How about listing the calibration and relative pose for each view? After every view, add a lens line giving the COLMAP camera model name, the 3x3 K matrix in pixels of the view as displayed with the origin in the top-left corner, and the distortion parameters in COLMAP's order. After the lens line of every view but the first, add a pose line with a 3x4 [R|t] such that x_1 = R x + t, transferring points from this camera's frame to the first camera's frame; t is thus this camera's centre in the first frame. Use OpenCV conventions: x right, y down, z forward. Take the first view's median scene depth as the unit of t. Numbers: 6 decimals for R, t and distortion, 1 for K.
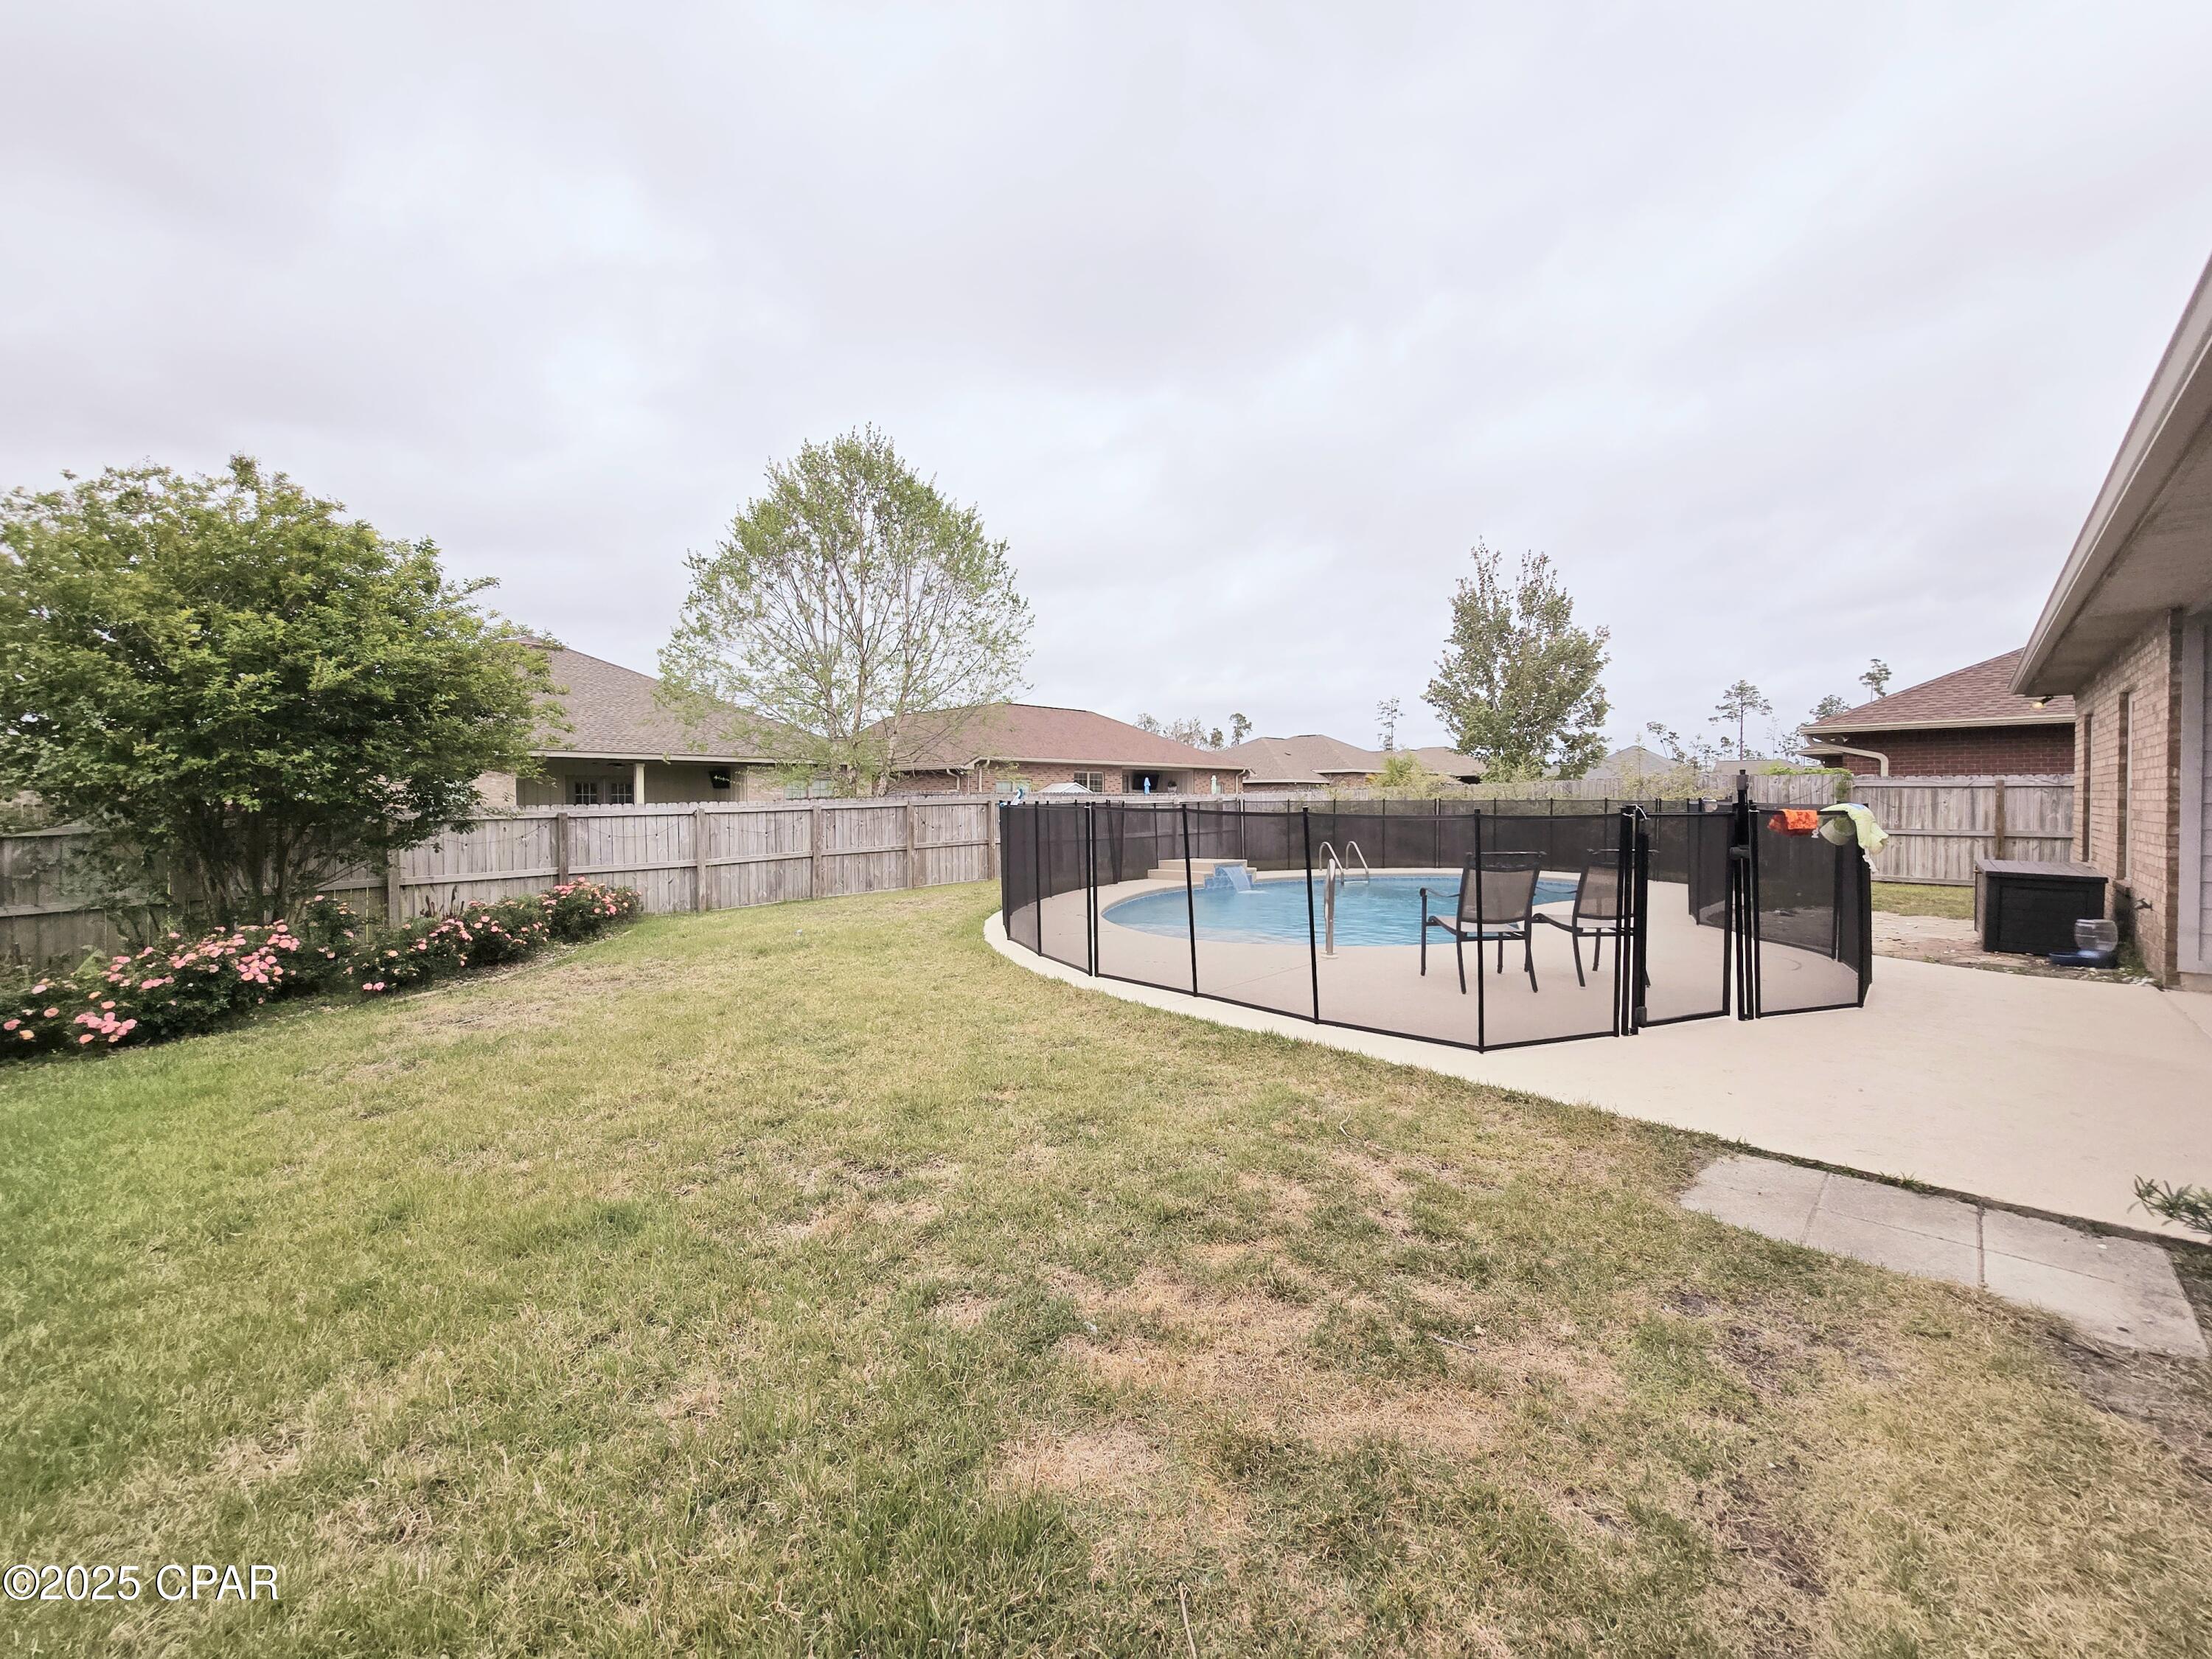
lens RADIAL K [[901.6, 0, 1128.8], [0, 901.6, 863.5], [0, 0, 1]] dist [-0.001160, 0.000206]
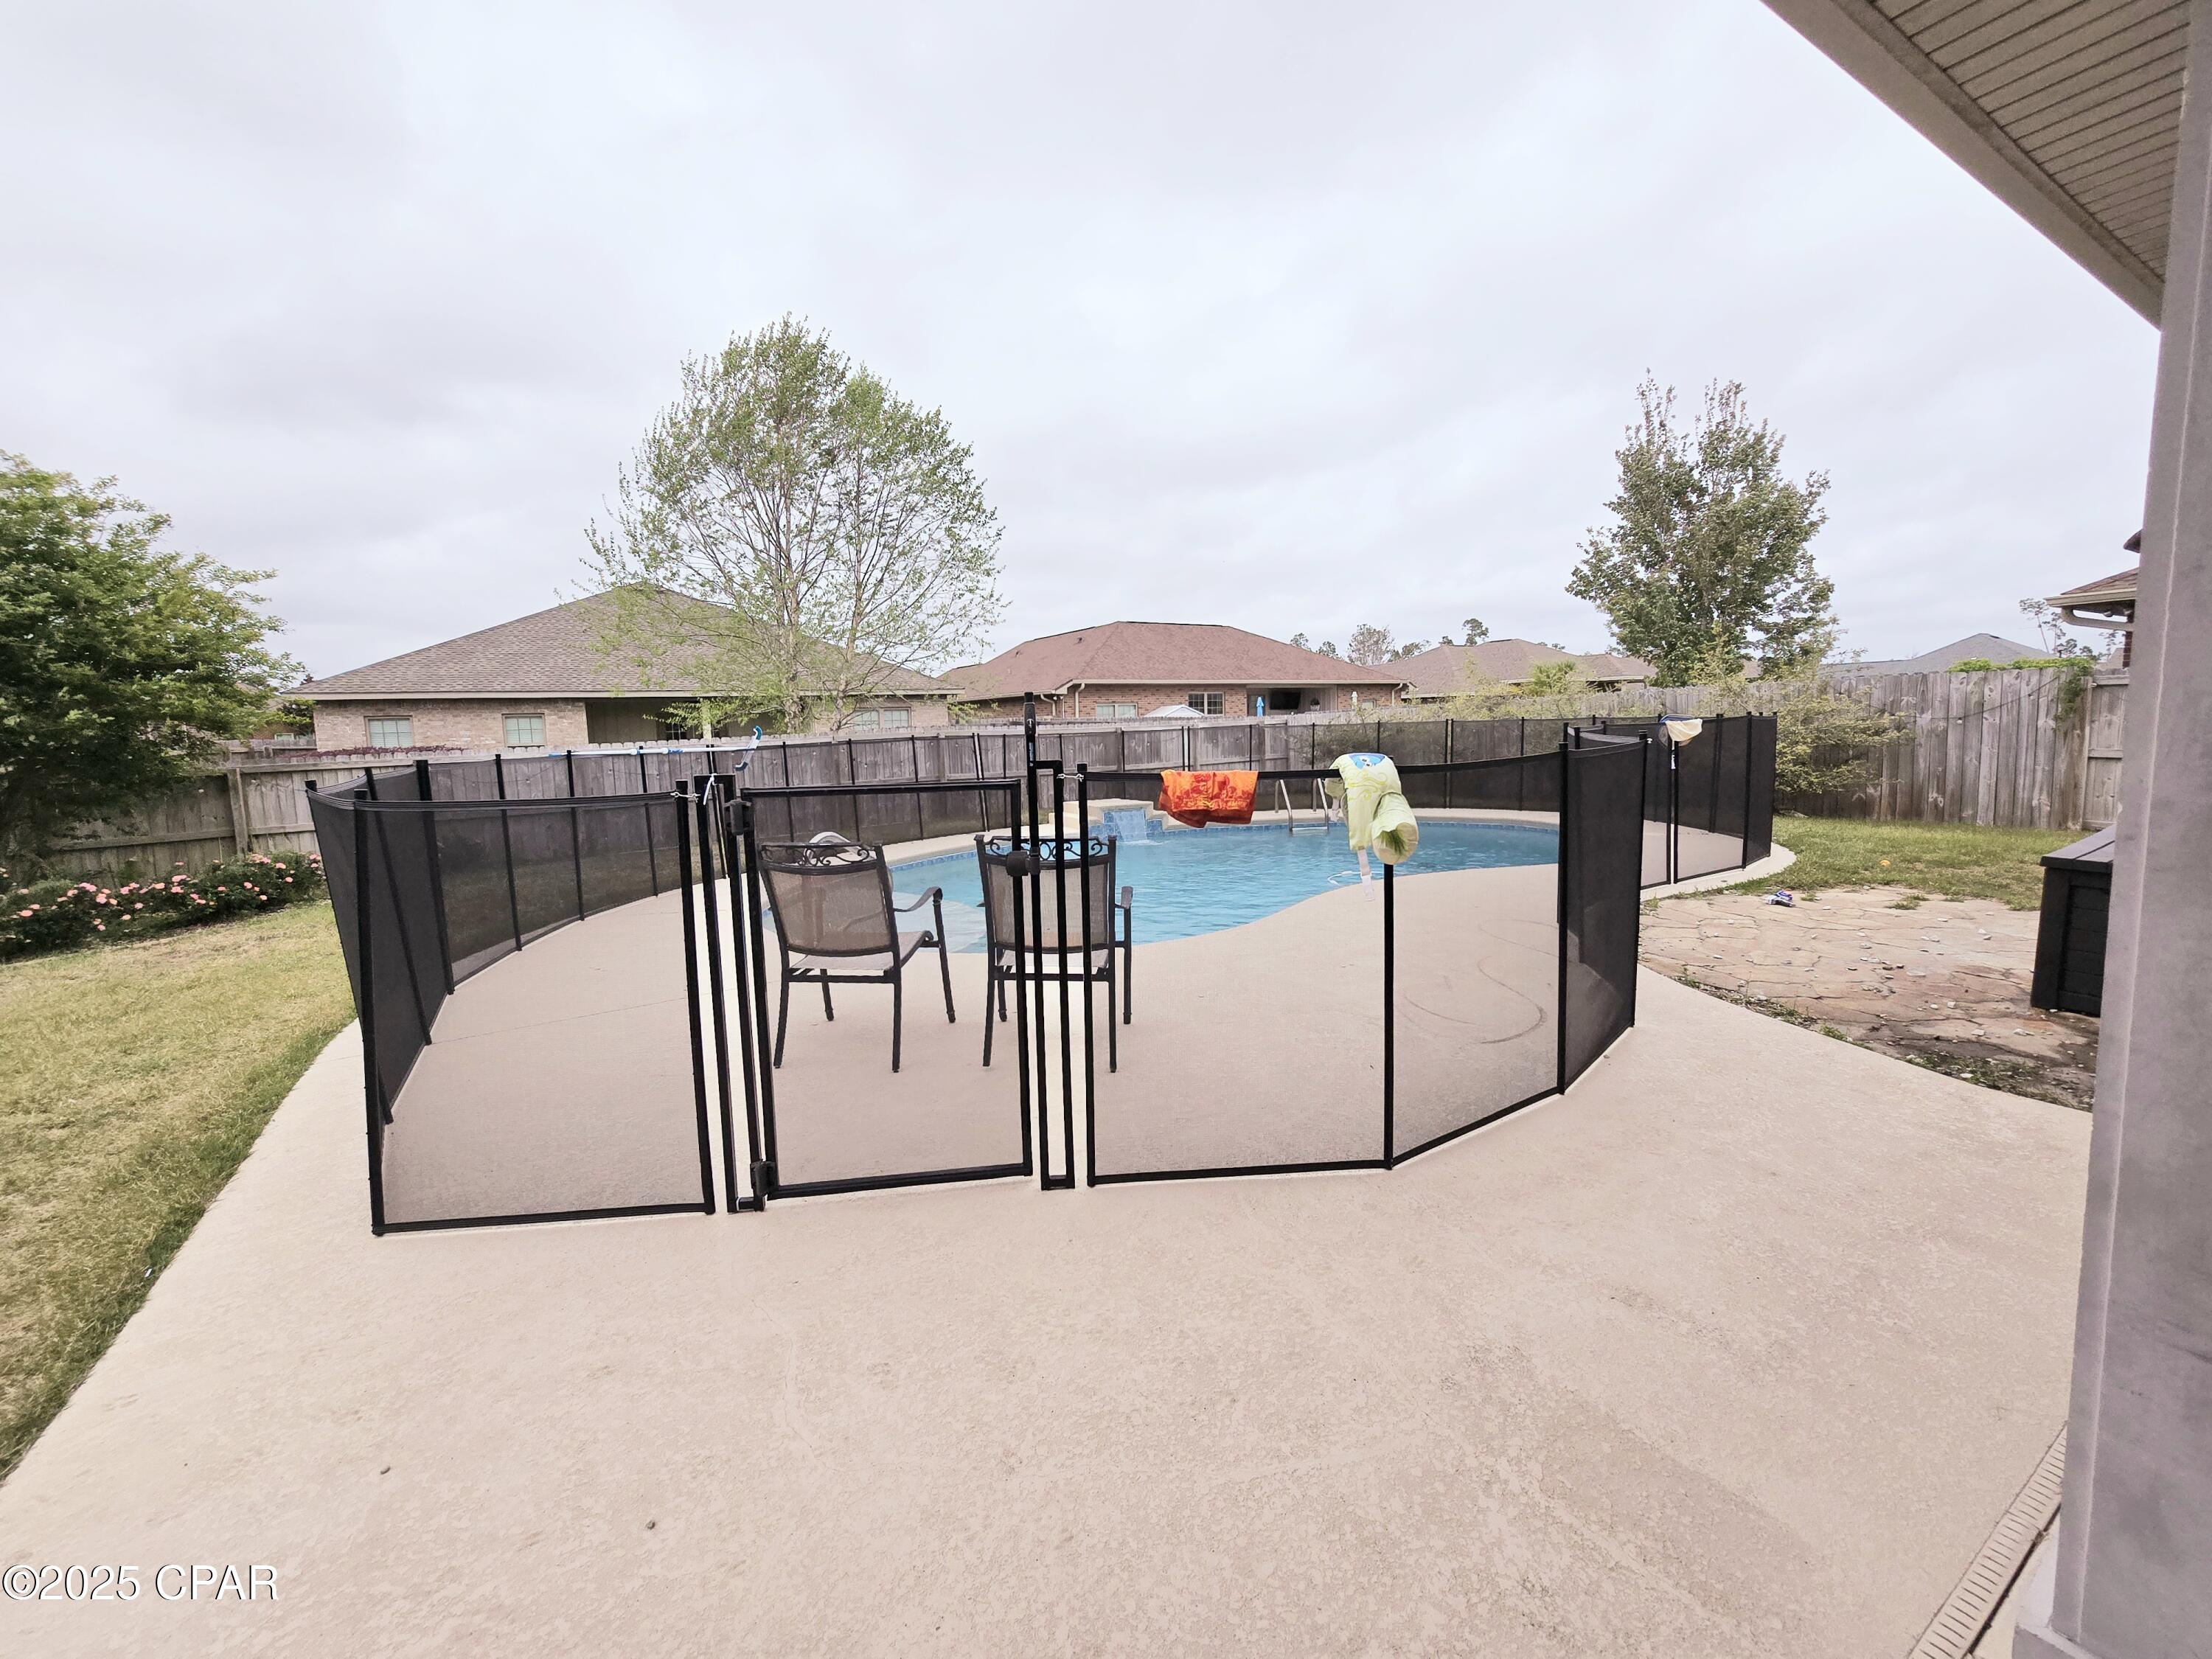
lens RADIAL K [[901.6, 0, 1122.2], [0, 901.6, 850.2], [0, 0, 1]] dist [-0.001160, 0.000206]
pose [[0.962920, 0.013569, -0.269445, 0.313084], [0.006262, 0.997341, 0.072603, -0.019656], [0.269714, -0.071598, 0.960275, 0.196326]]
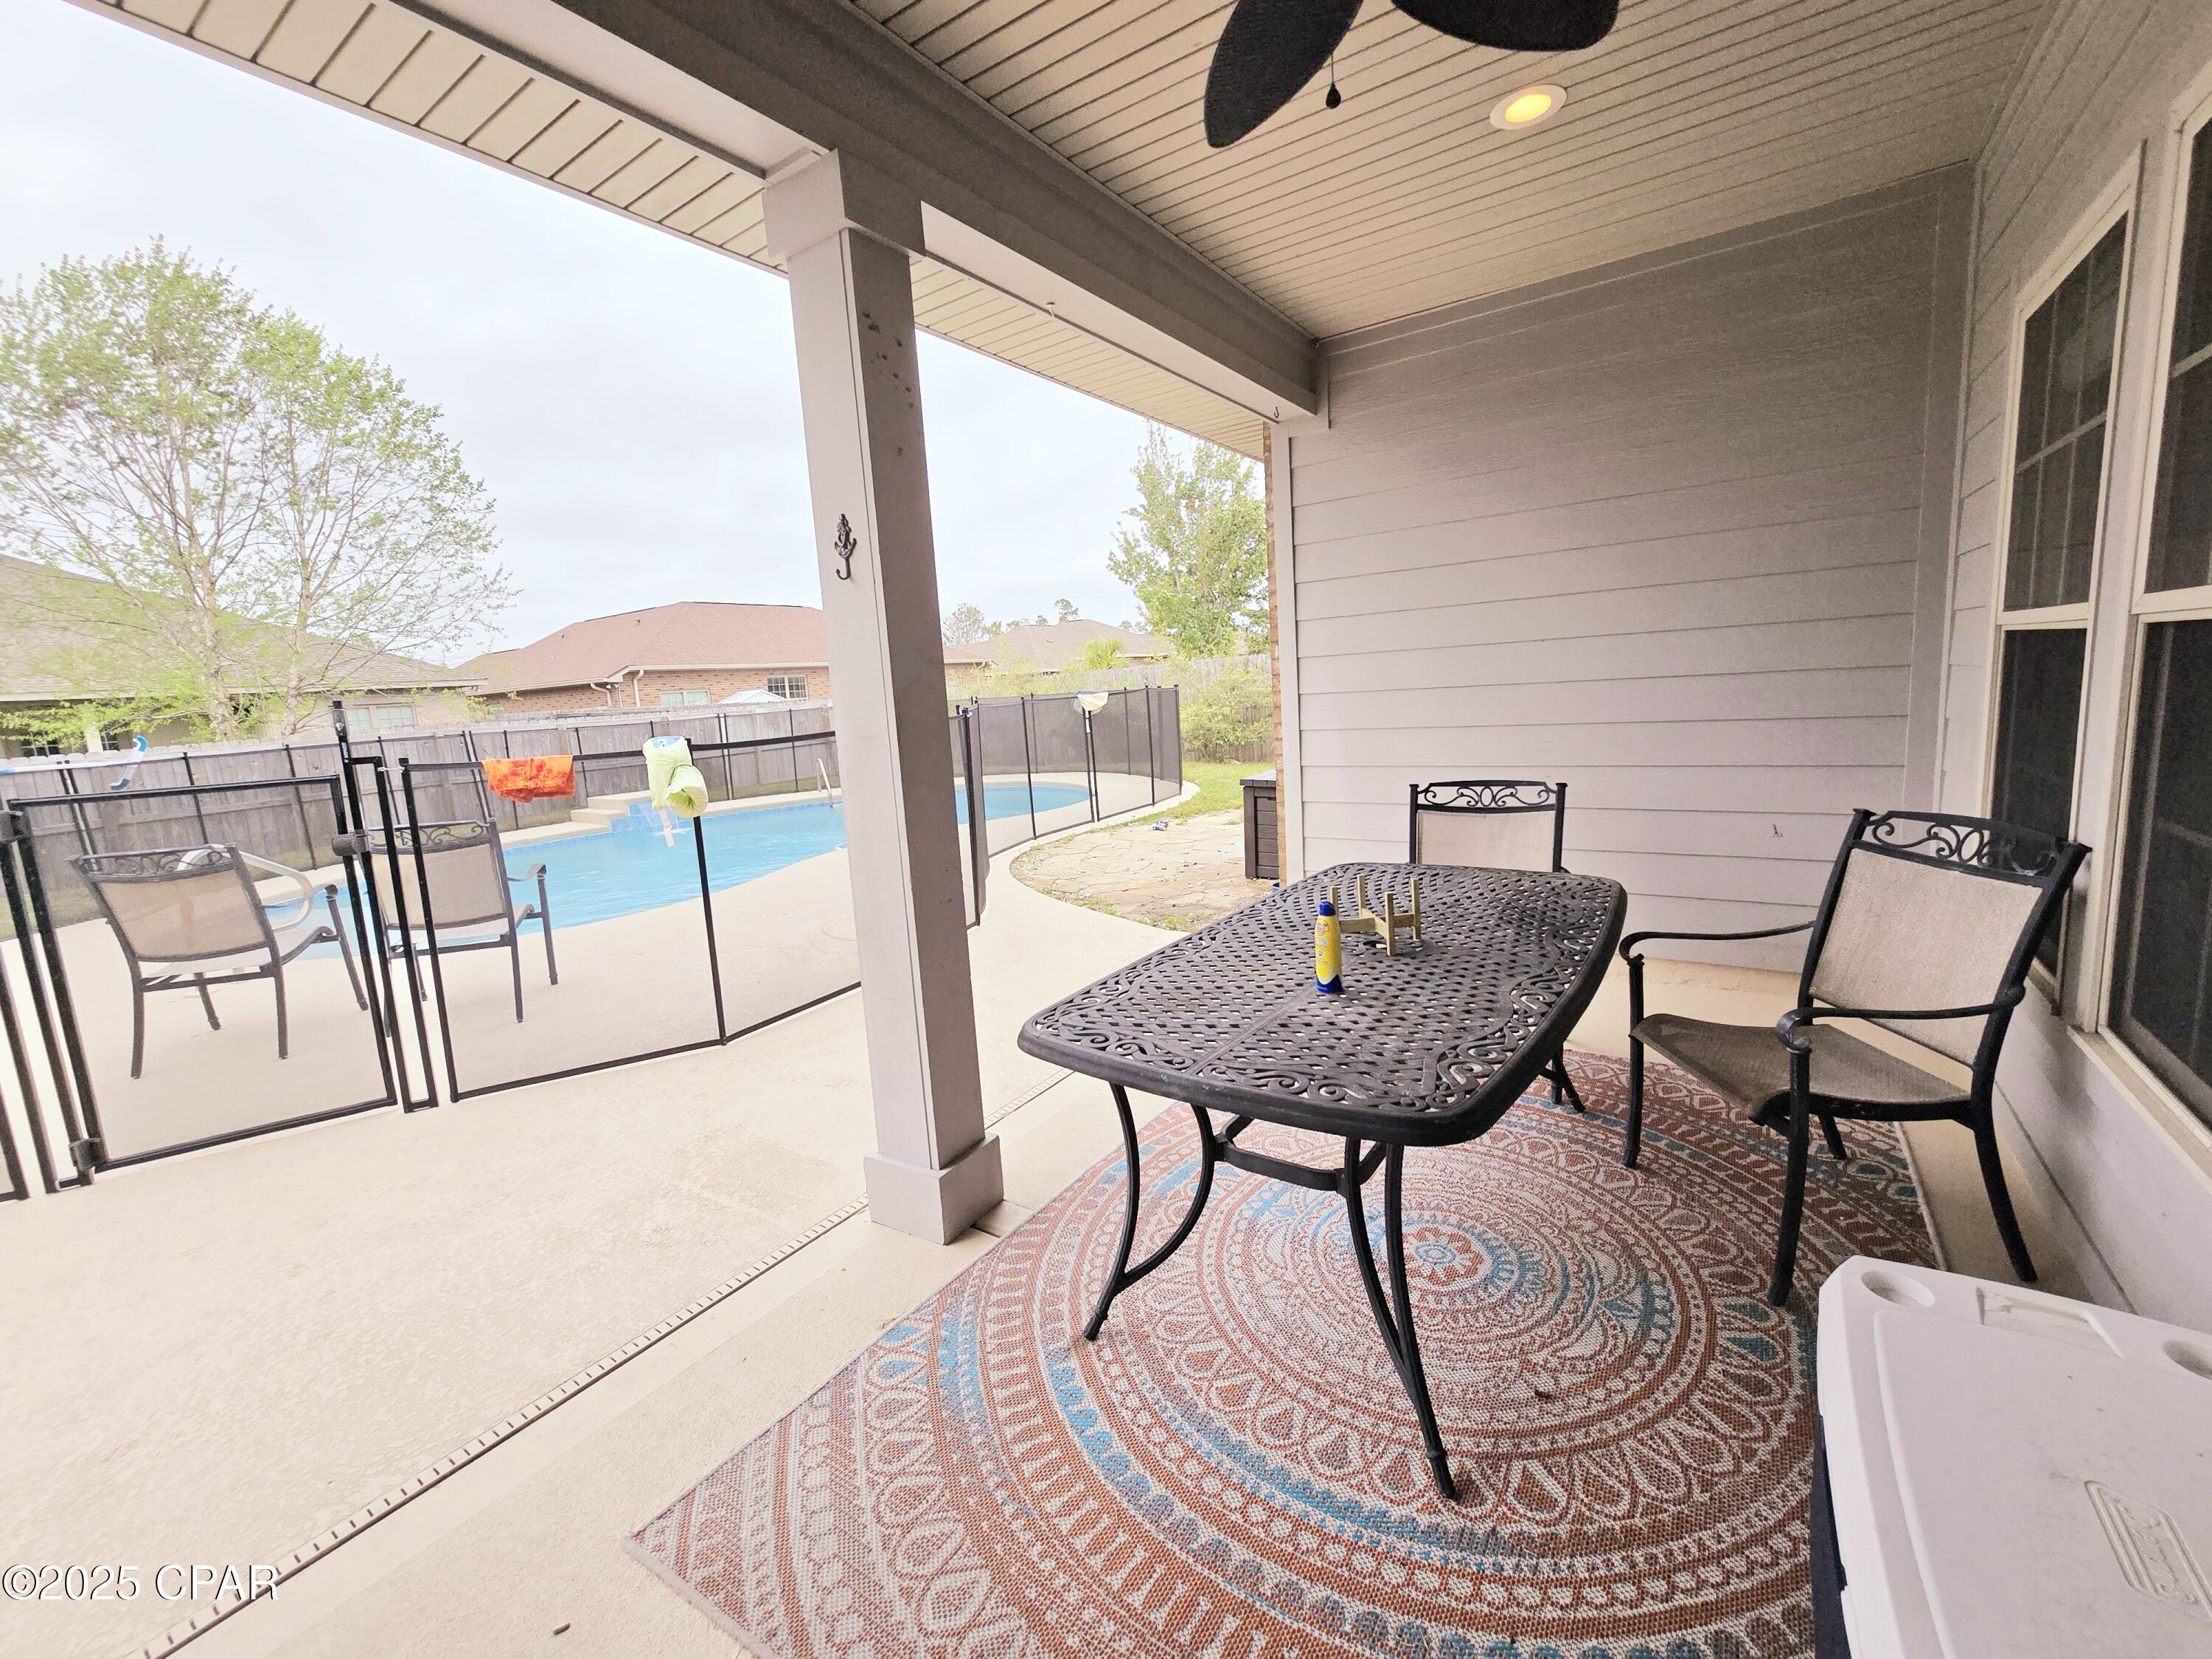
lens RADIAL K [[901.6, 0, 1117.2], [0, 901.6, 832.5], [0, 0, 1]] dist [-0.001160, 0.000206]
pose [[0.988963, -0.079275, 0.125170, 0.399941], [0.068018, 0.993454, 0.091778, -0.014147], [-0.131626, -0.082252, 0.987881, 0.127288]]
